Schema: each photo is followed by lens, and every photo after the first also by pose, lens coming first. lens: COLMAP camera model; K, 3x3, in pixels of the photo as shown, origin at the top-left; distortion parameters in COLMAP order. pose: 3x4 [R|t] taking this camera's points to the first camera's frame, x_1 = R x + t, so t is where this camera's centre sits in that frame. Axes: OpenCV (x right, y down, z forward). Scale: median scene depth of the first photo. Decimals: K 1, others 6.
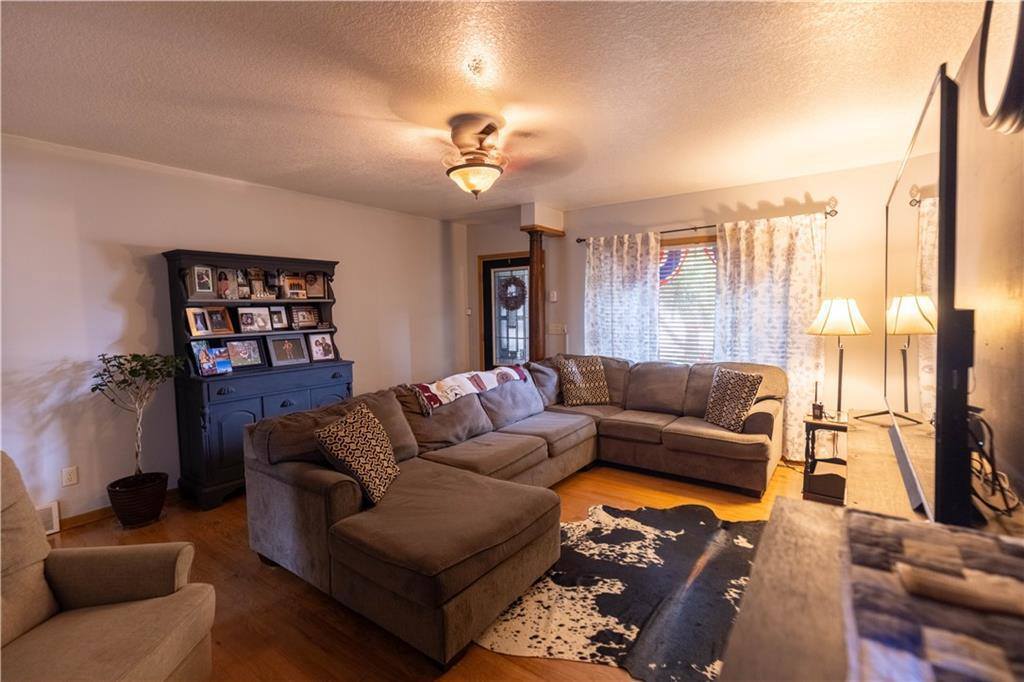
lens RADIAL K [[468.1, 0, 508.2], [0, 468.1, 336.1], [0, 0, 1]] dist [-0.003210, 0.000392]
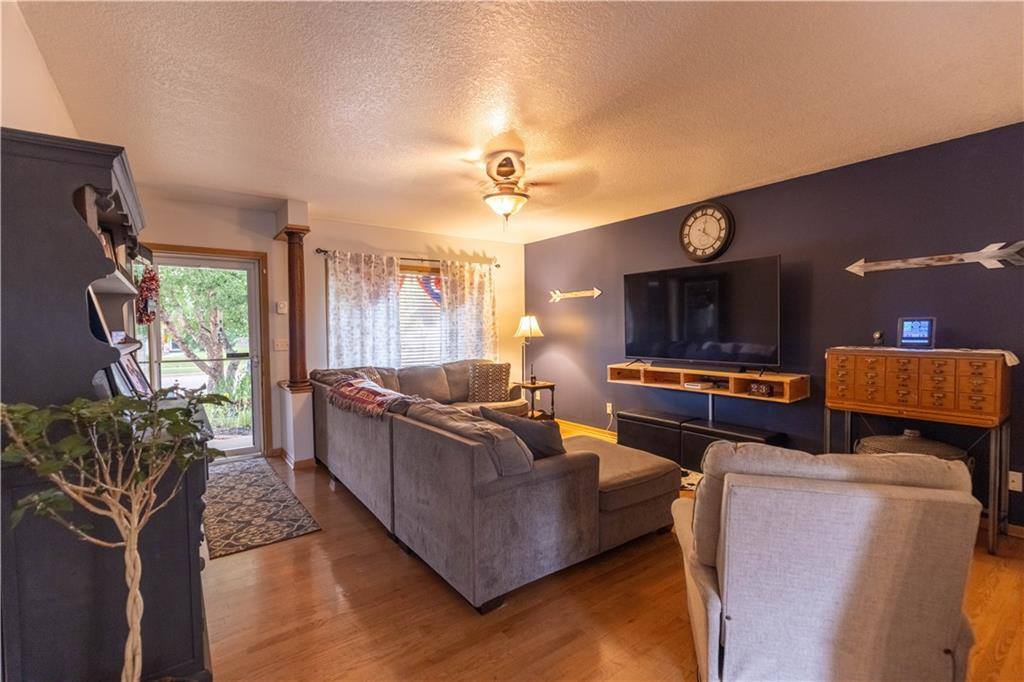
lens RADIAL K [[468.1, 0, 508.7], [0, 468.1, 341.9], [0, 0, 1]] dist [-0.003210, 0.000392]
pose [[0.314036, -0.020037, 0.949200, -0.795141], [0.051017, 0.998689, 0.004203, 0.002075], [-0.948039, 0.047105, 0.314646, 0.399959]]
